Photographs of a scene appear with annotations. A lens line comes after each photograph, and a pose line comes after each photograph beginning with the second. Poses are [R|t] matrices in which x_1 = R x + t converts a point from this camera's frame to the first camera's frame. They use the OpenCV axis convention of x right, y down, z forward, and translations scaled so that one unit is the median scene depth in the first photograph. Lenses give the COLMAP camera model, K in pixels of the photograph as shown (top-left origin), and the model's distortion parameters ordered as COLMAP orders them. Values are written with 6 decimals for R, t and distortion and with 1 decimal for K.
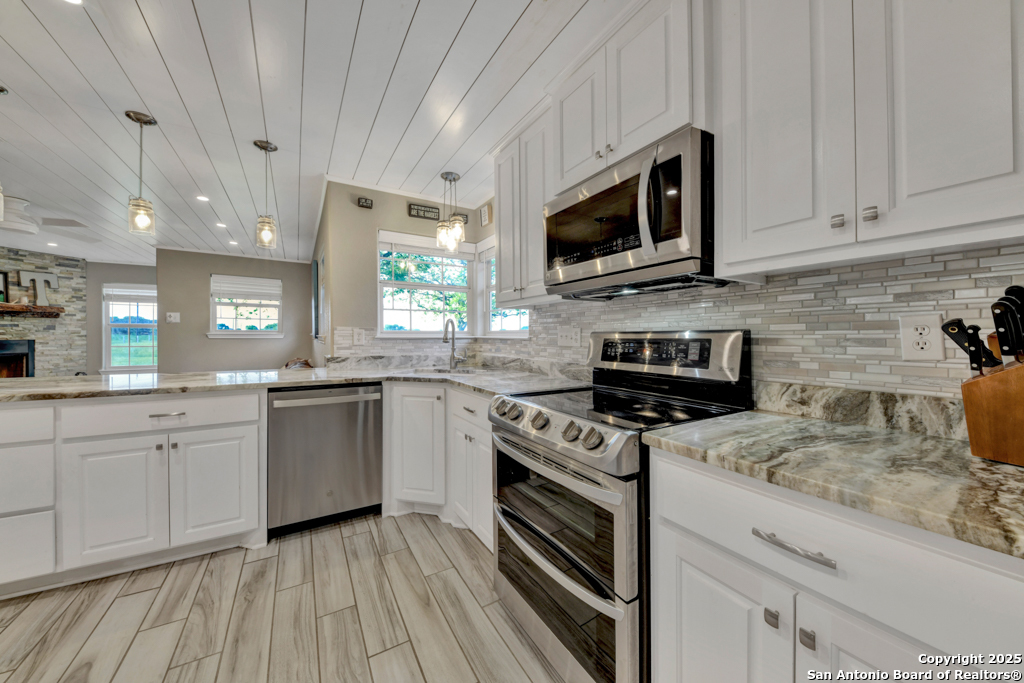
lens RADIAL K [[357.2, 0, 517.0], [0, 357.2, 333.1], [0, 0, 1]] dist [-0.006507, -0.001172]
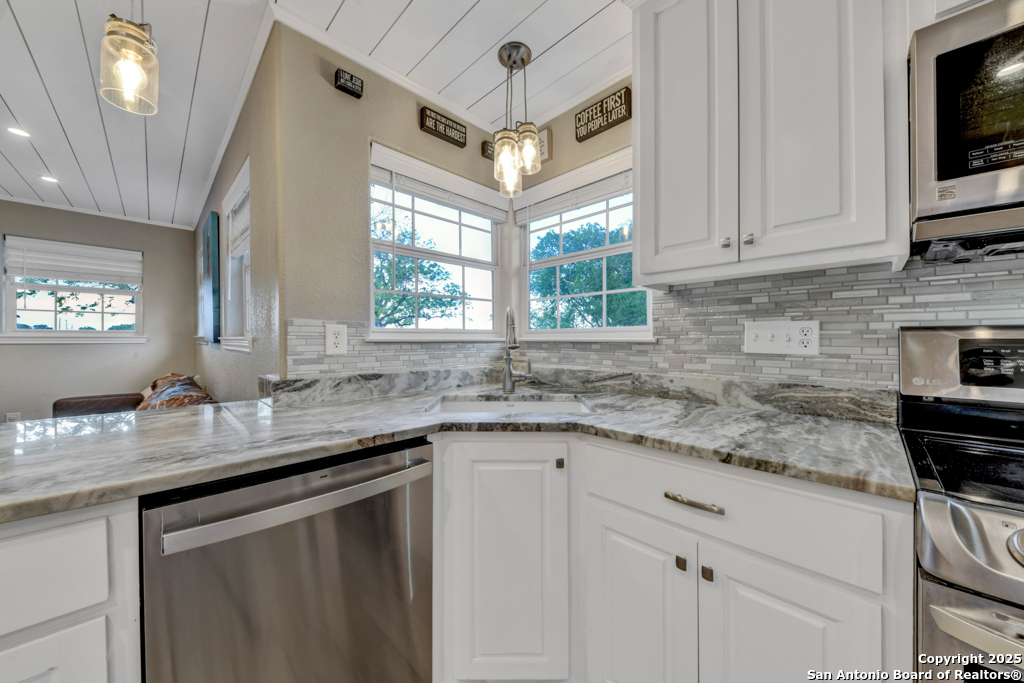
lens RADIAL K [[357.2, 0, 505.1], [0, 357.2, 338.8], [0, 0, 1]] dist [-0.006507, -0.001172]
pose [[0.974783, 0.000108, 0.223154, -0.317408], [-0.000763, 0.999996, 0.002847, 0.009291], [-0.223153, -0.002945, 0.974779, 0.434962]]
